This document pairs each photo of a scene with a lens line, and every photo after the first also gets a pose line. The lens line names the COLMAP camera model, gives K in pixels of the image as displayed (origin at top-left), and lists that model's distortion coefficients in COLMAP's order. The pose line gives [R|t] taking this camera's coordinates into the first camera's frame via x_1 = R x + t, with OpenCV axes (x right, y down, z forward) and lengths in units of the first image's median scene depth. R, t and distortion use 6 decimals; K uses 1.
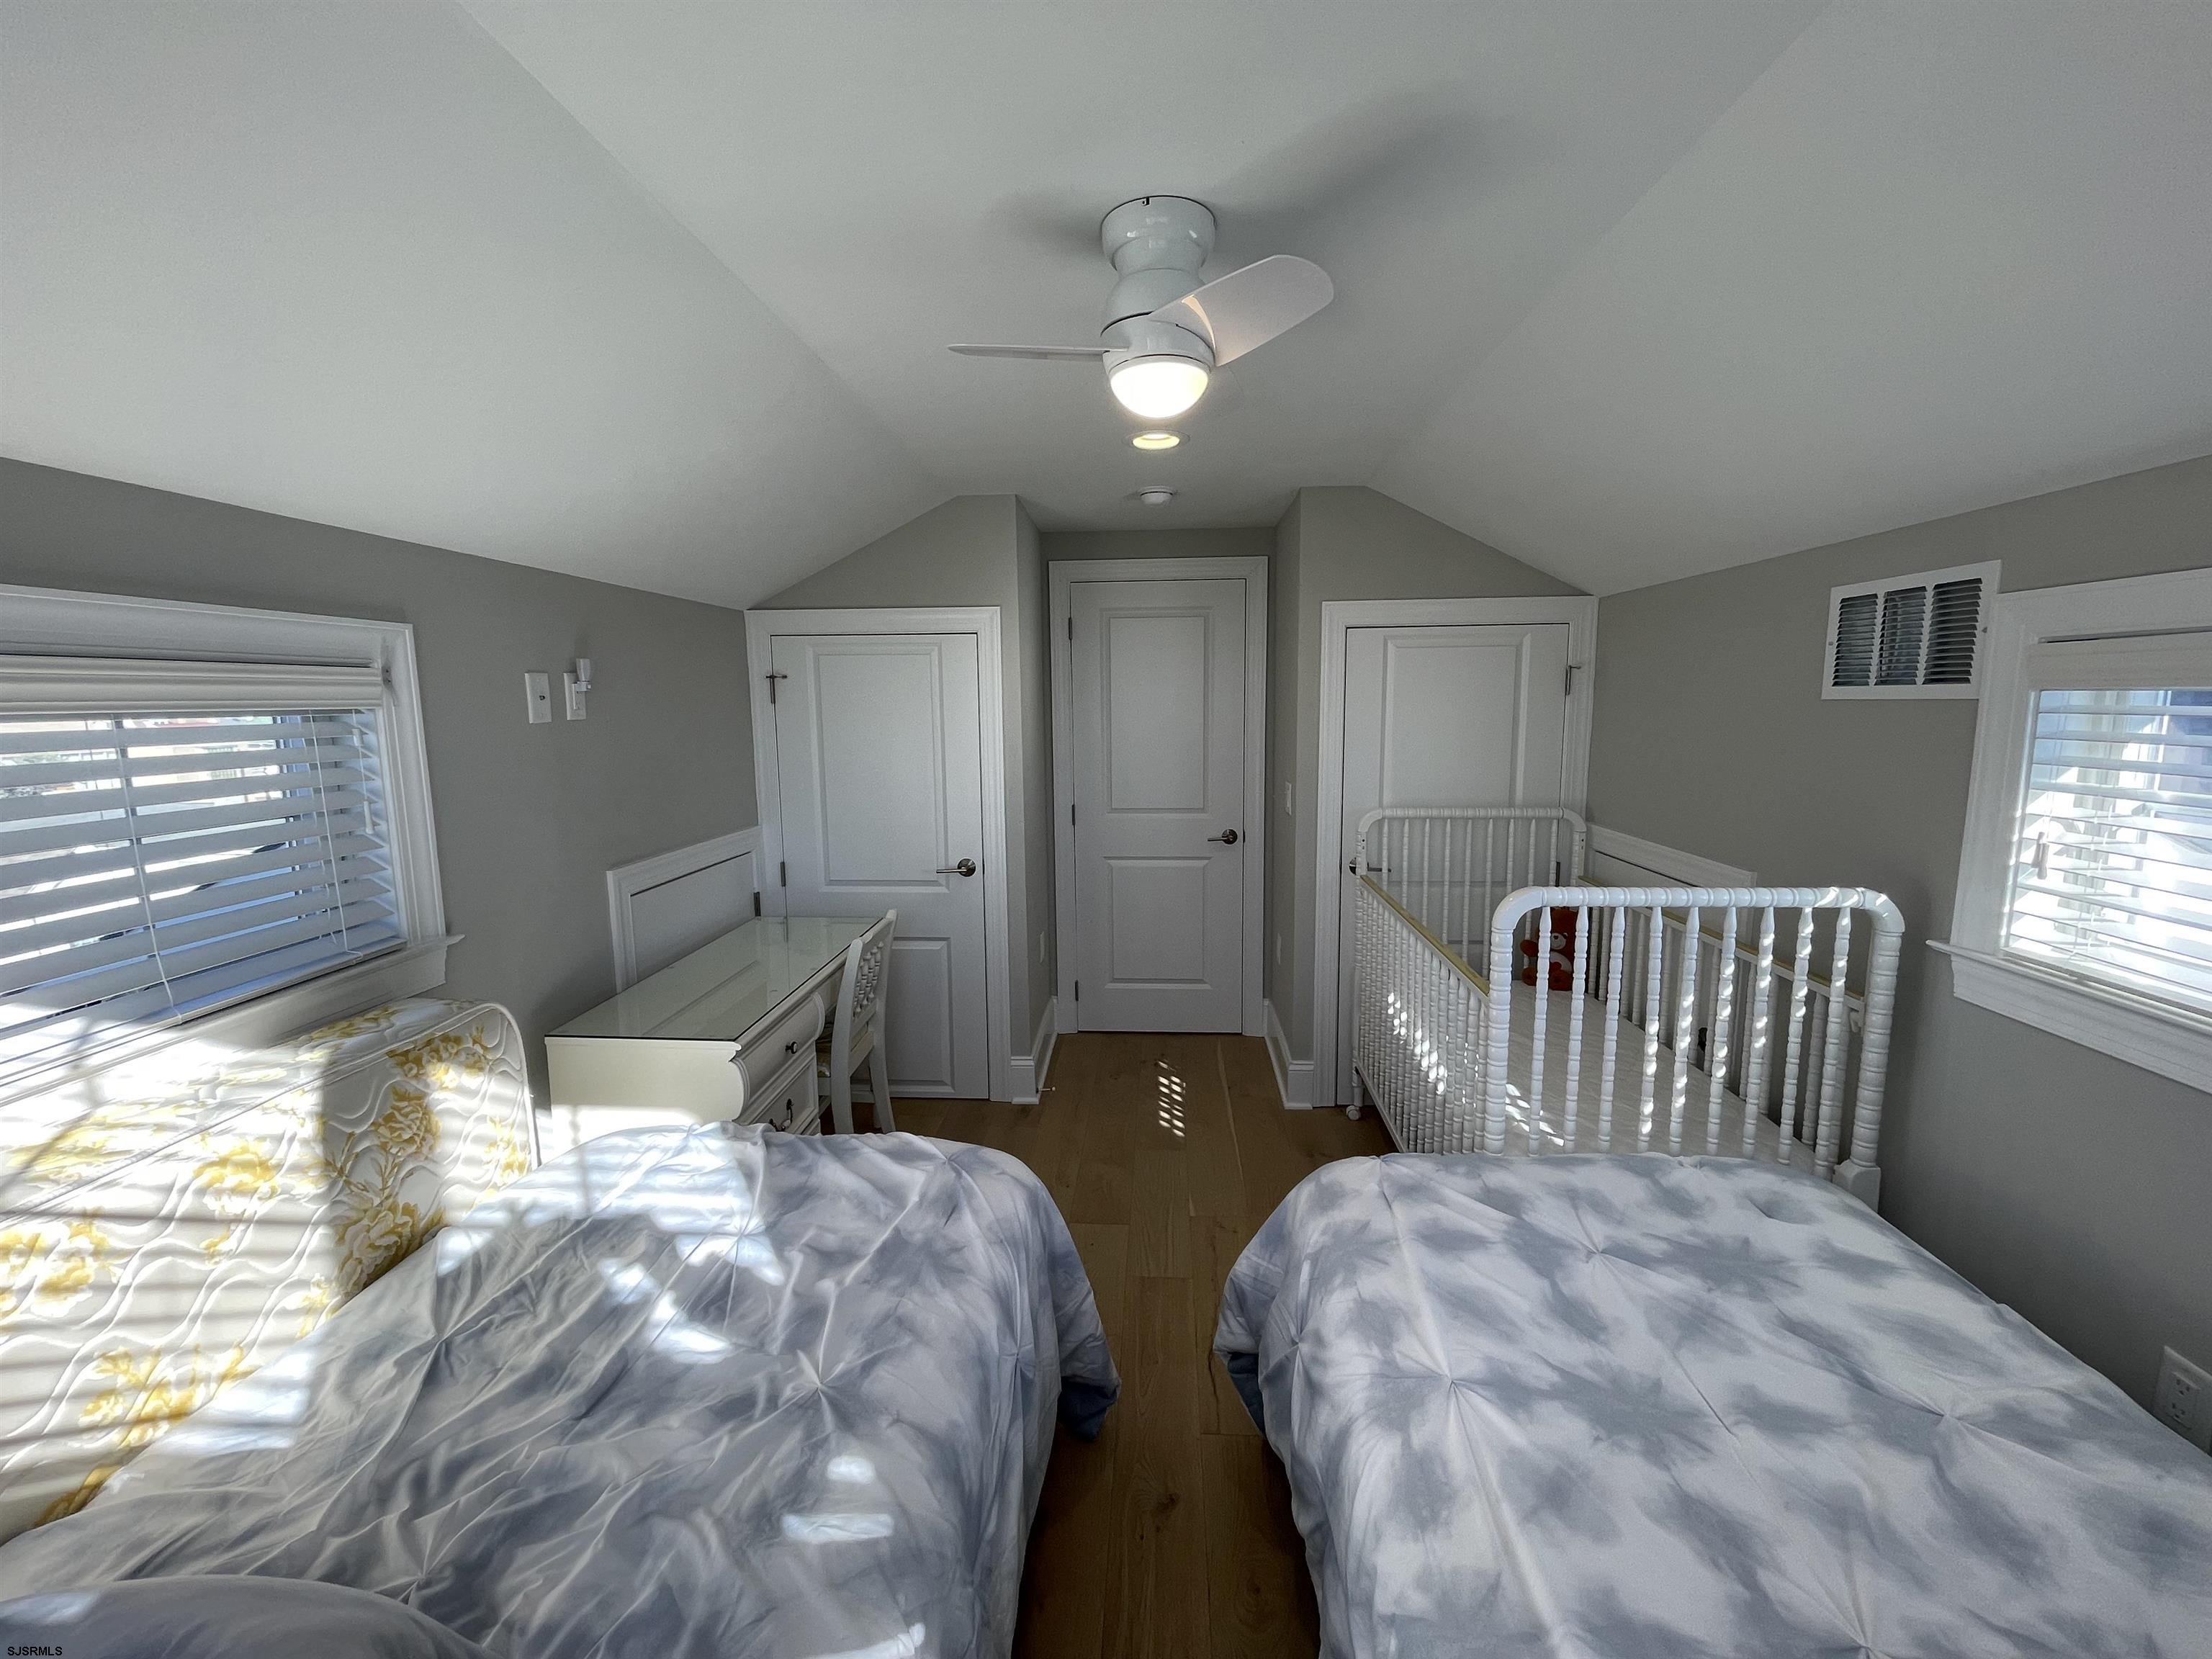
lens RADIAL K [[895.8, 0, 1110.1], [0, 895.8, 820.8], [0, 0, 1]] dist [-0.004234, 0.002155]
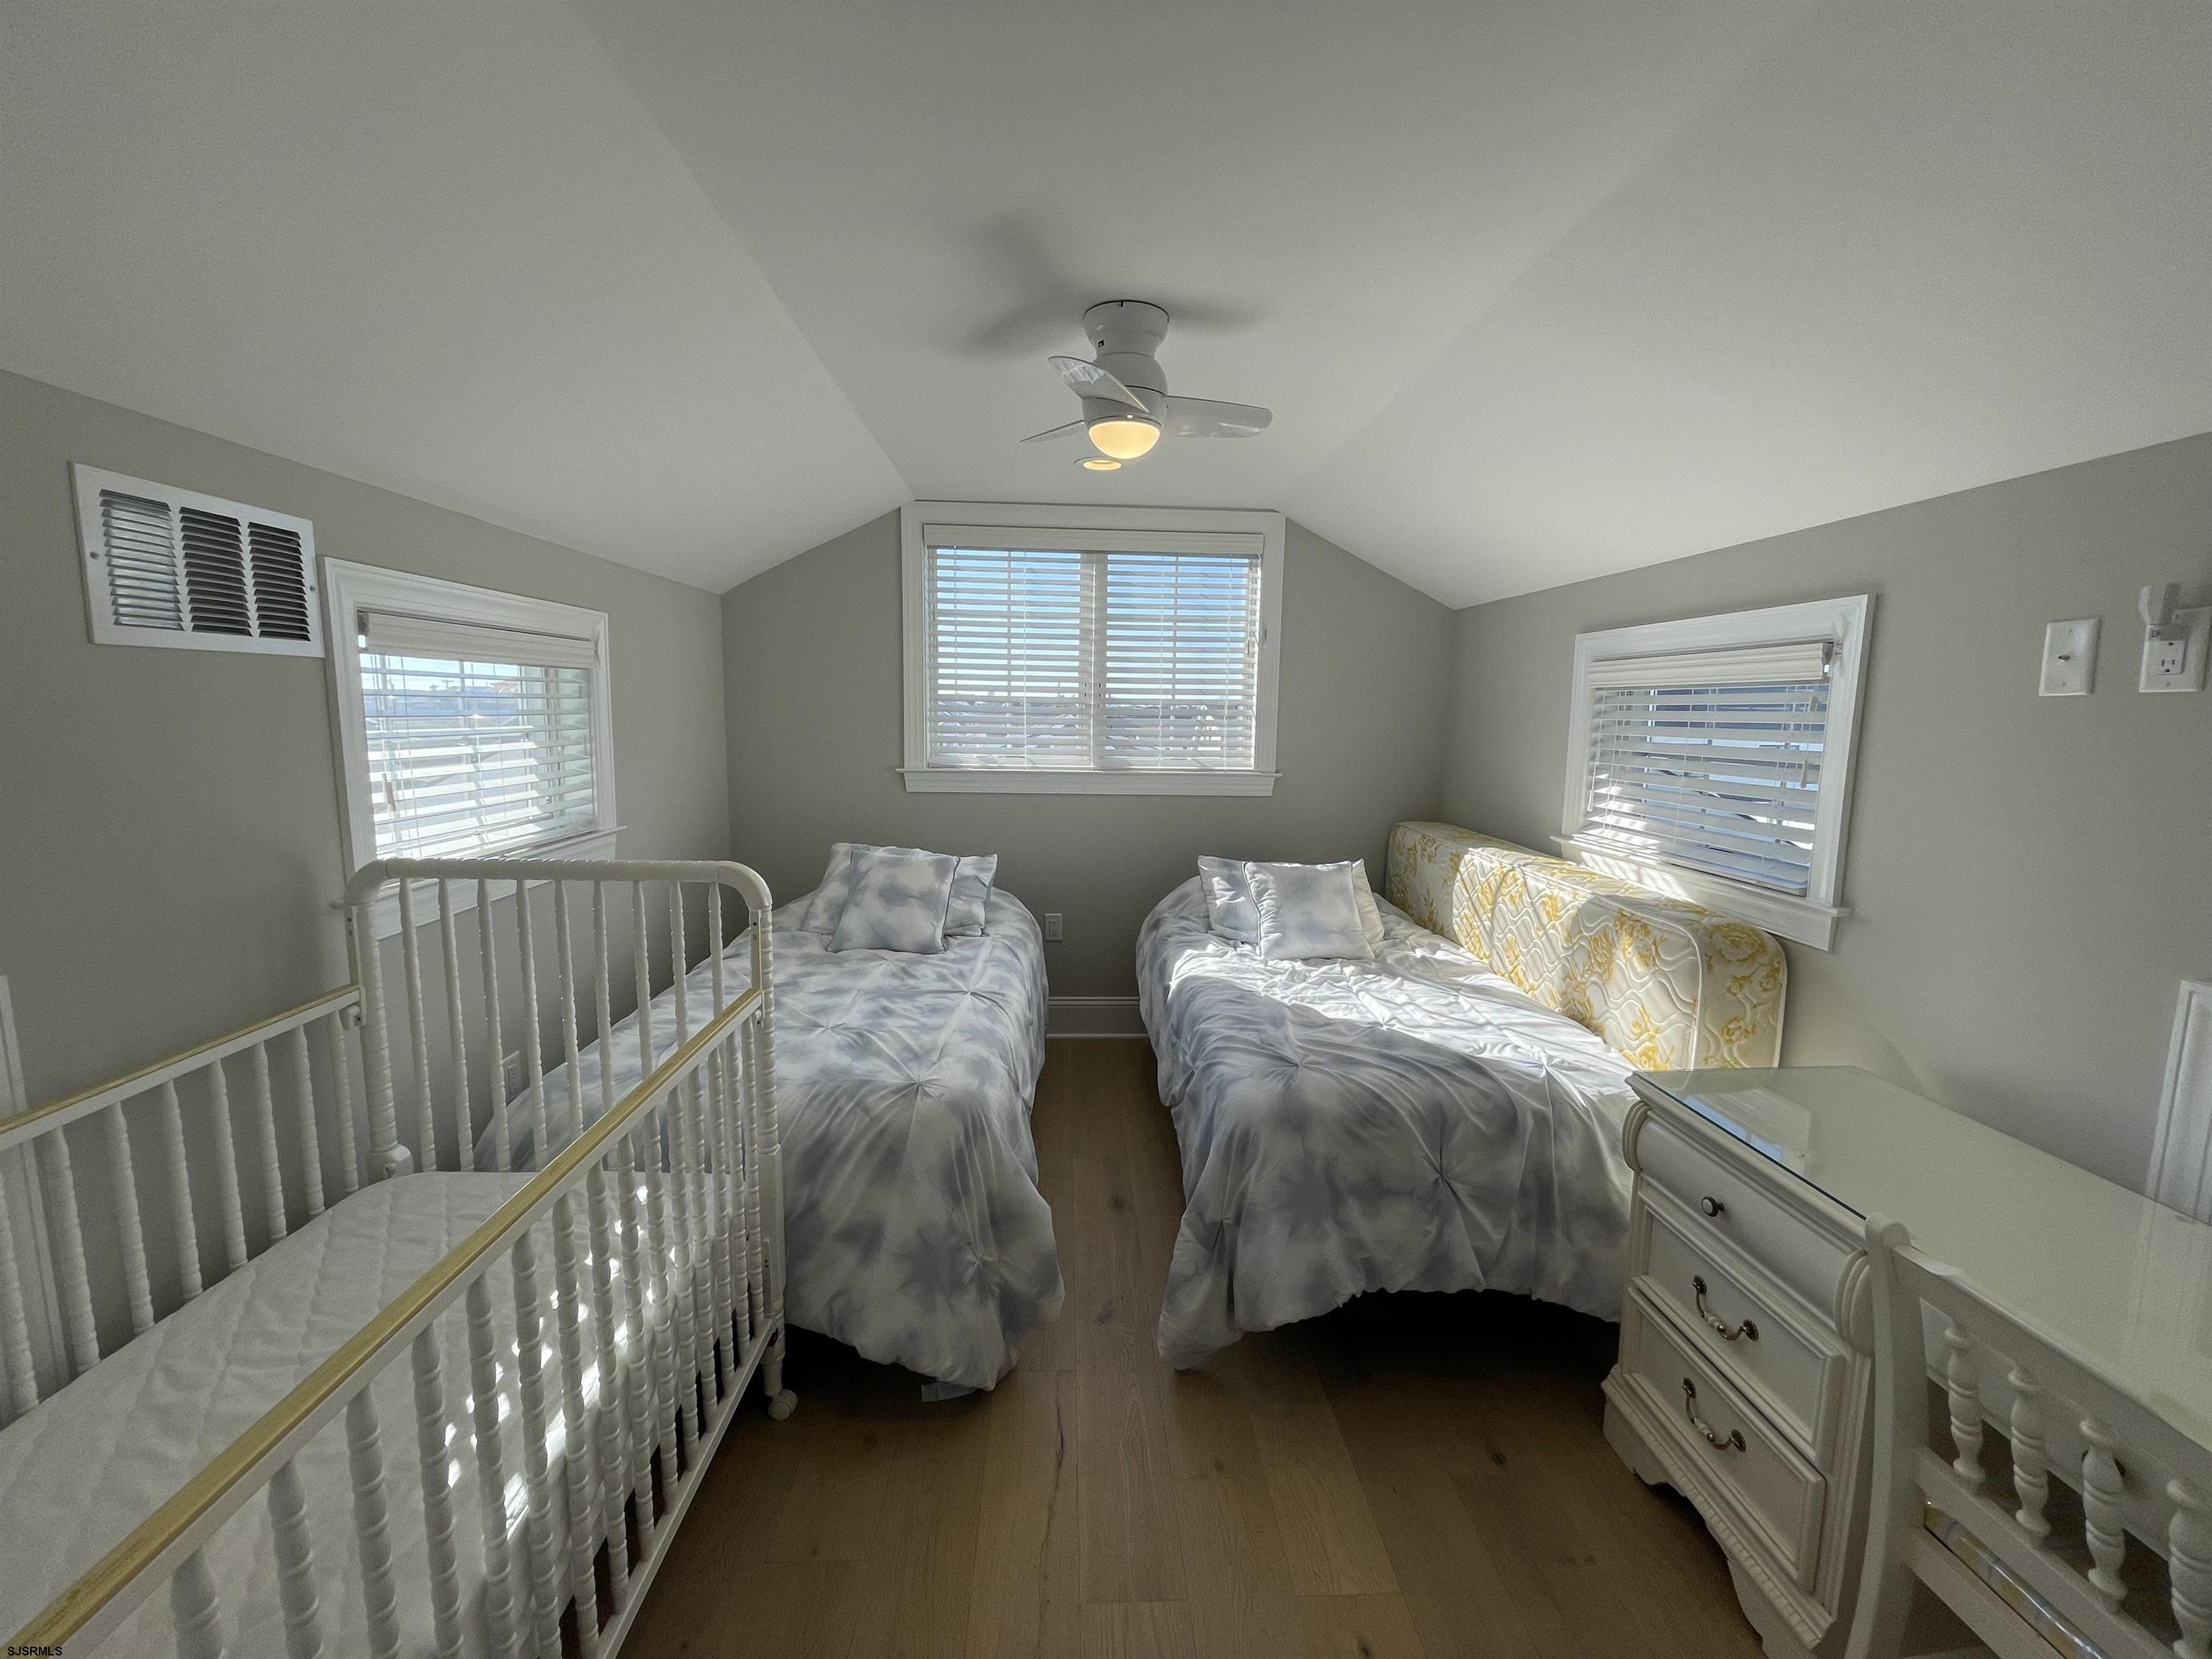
lens RADIAL K [[895.8, 0, 1108.1], [0, 895.8, 823.9], [0, 0, 1]] dist [-0.004234, 0.002155]
pose [[-0.994967, 0.006920, -0.099959, 0.191363], [-0.019750, 0.964497, 0.263356, -0.238433], [0.098233, 0.264005, -0.959506, 2.102651]]
